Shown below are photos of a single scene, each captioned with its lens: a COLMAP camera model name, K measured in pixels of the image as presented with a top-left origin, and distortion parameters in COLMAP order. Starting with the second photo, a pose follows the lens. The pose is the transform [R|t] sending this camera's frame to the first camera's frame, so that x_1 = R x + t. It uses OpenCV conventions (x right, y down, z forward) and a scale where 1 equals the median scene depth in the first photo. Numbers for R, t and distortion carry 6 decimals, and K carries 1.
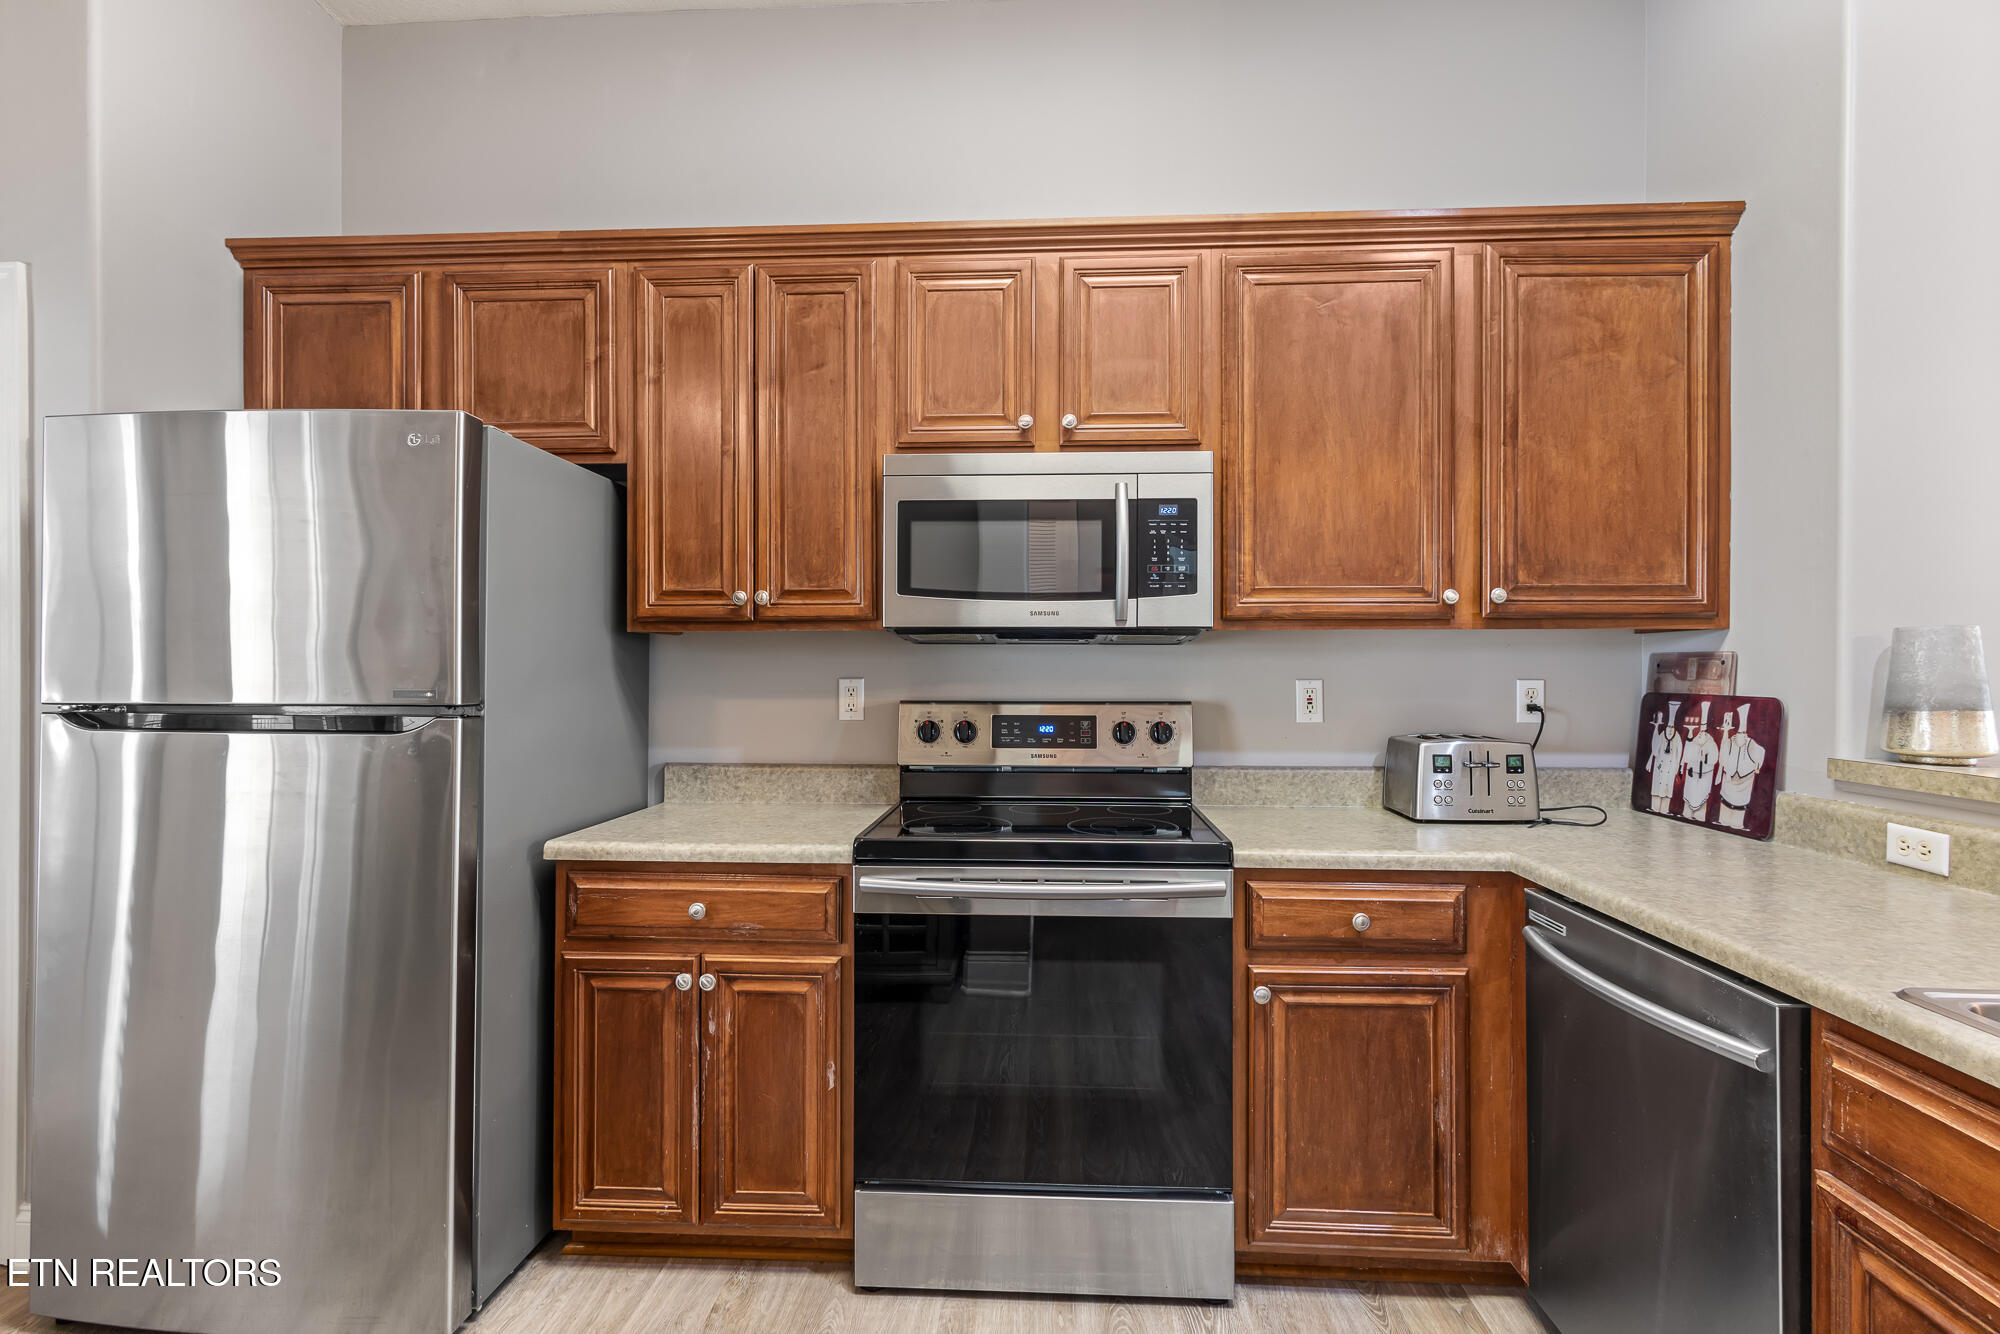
lens RADIAL K [[949.3, 0, 1007.7], [0, 949.3, 662.7], [0, 0, 1]] dist [0.001011, 0.000463]
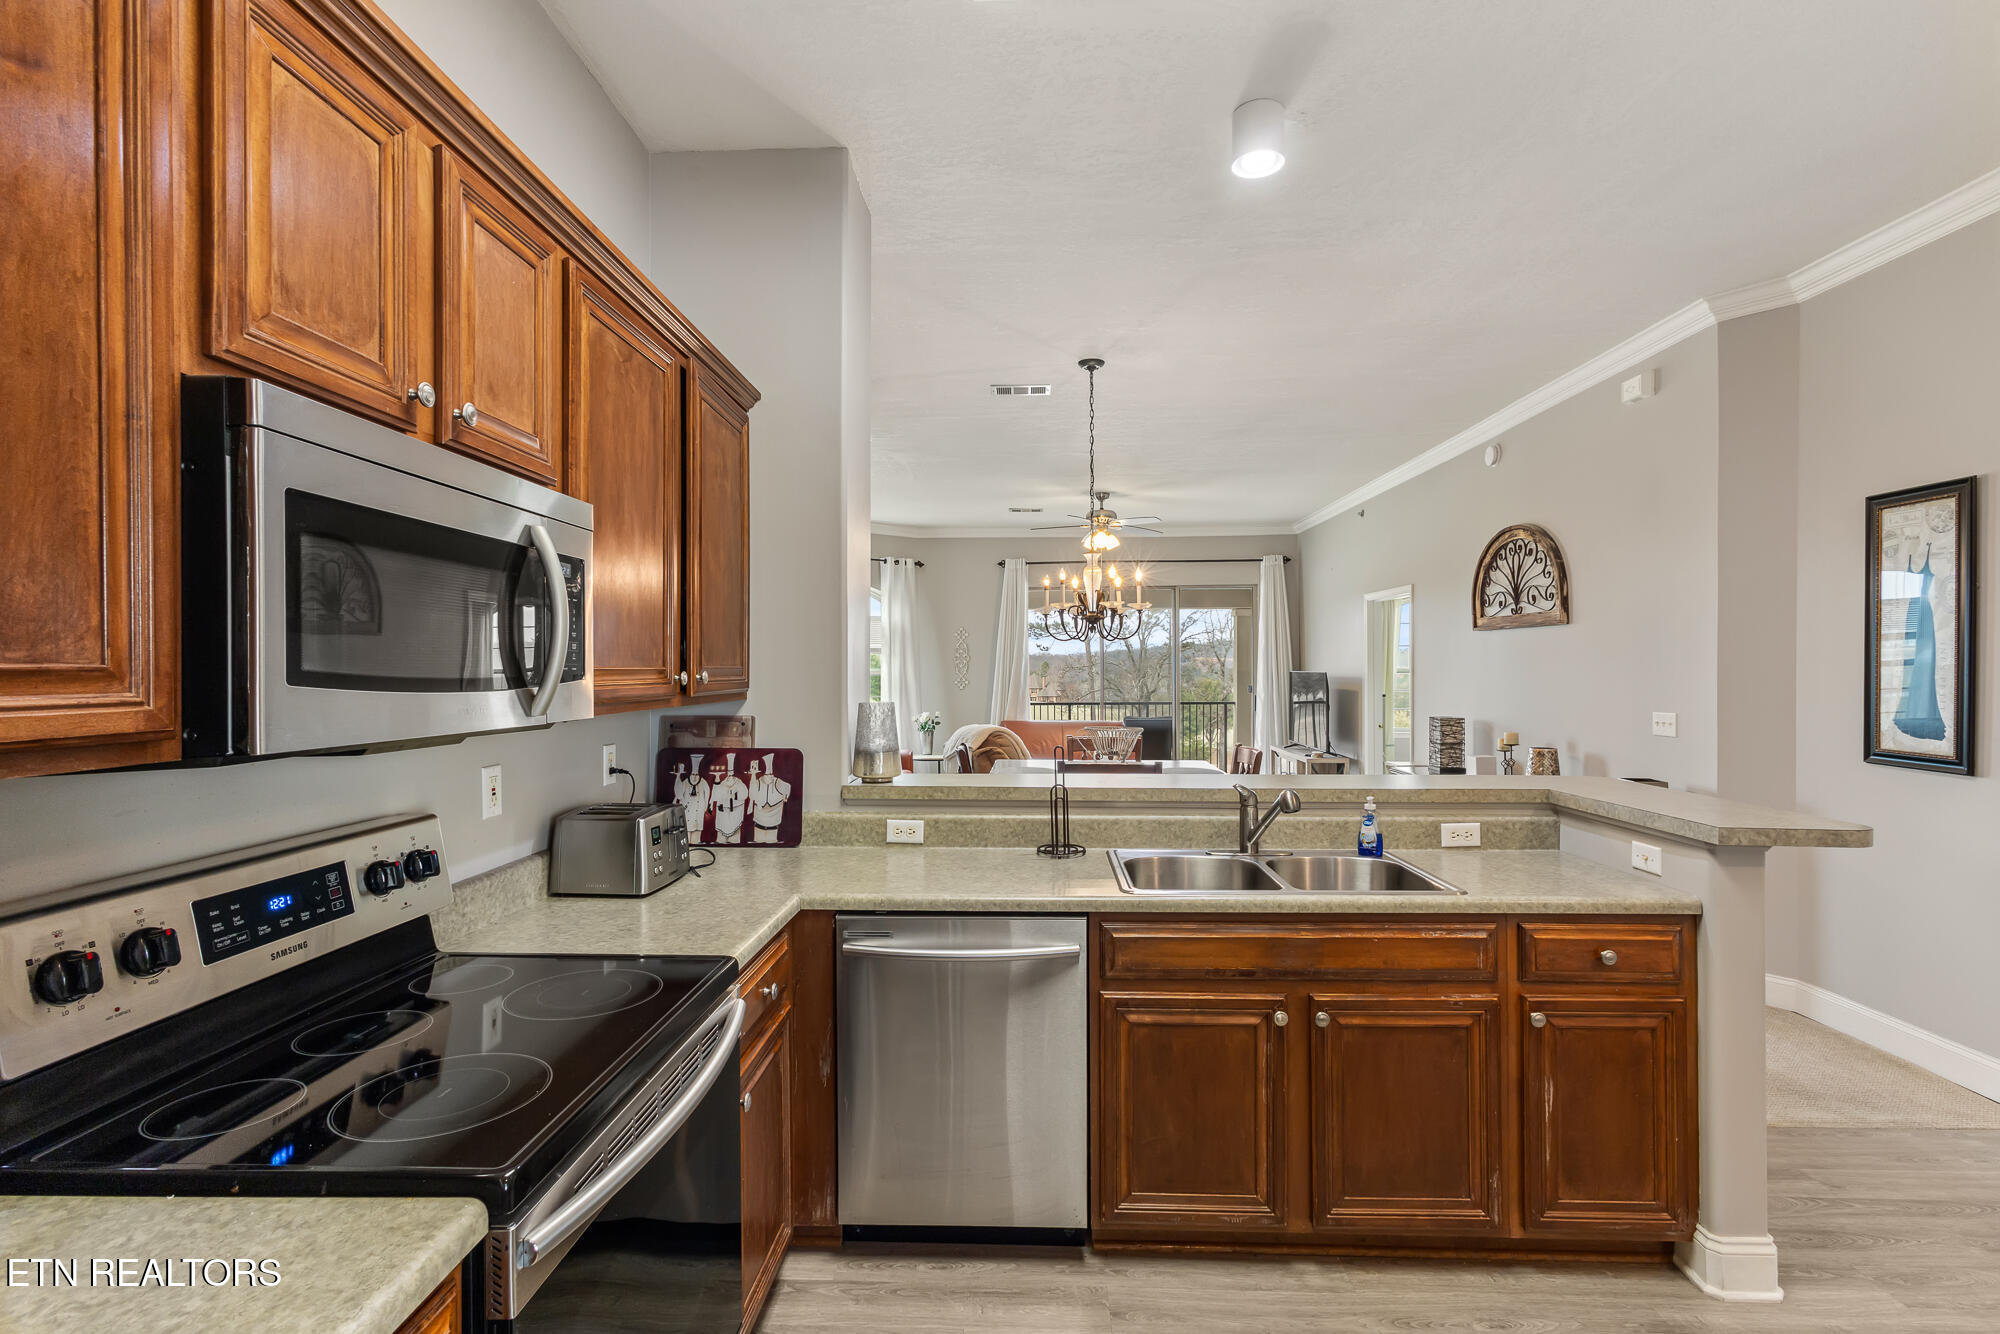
lens RADIAL K [[949.3, 0, 1003.2], [0, 949.3, 673.3], [0, 0, 1]] dist [0.001011, 0.000463]
pose [[-0.033227, -0.008167, 0.999414, -0.610196], [-0.010383, 0.999915, 0.007826, -0.085972], [-0.999394, -0.010117, -0.033309, 0.663706]]
